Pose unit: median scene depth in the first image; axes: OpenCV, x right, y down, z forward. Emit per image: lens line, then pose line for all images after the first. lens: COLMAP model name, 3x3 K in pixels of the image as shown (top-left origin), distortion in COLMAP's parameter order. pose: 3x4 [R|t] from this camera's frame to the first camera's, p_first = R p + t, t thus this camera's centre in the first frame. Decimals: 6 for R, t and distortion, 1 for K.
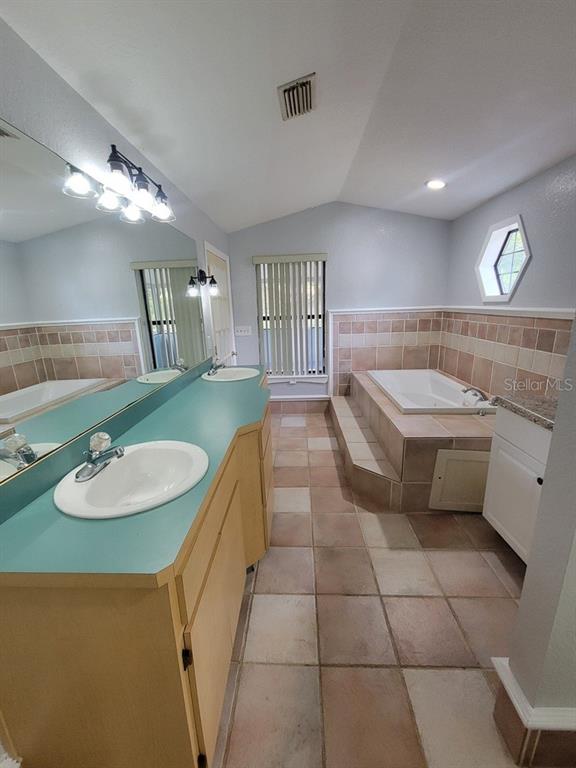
lens RADIAL K [[313.5, 0, 279.2], [0, 313.5, 384.4], [0, 0, 1]] dist [-0.001398, -0.000643]
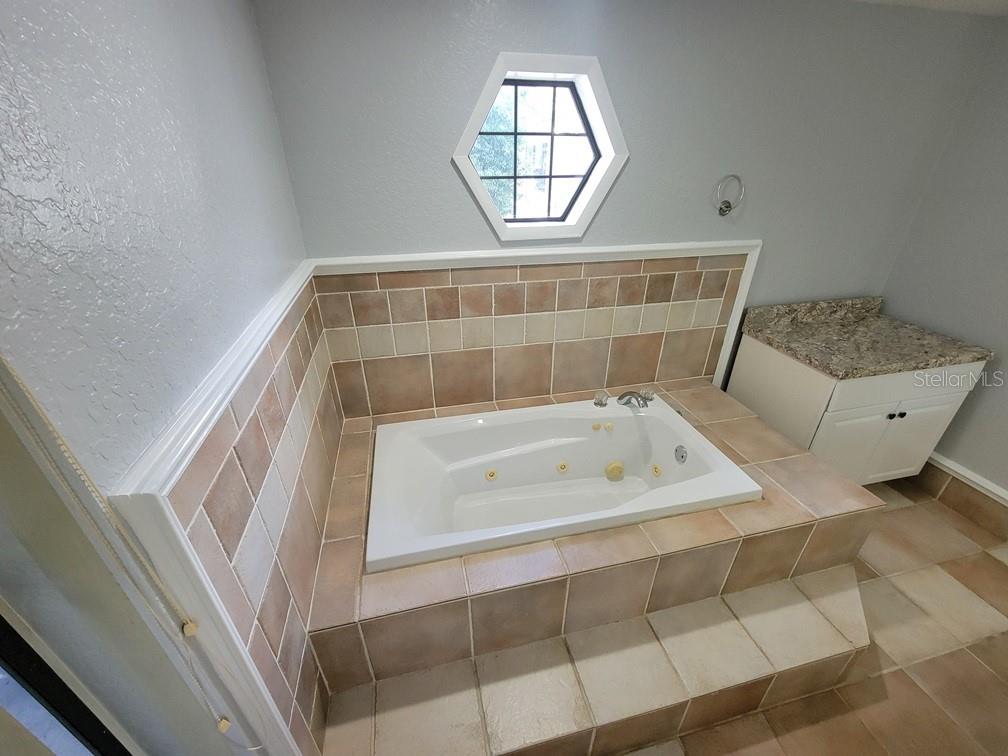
lens RADIAL K [[411.5, 0, 501.4], [0, 411.5, 383.2], [0, 0, 1]] dist [-0.001398, -0.000643]
pose [[-0.279354, -0.426137, 0.860447, 0.035185], [0.247374, 0.833933, 0.493318, -0.445681], [-0.927776, 0.350662, -0.127547, 1.322897]]
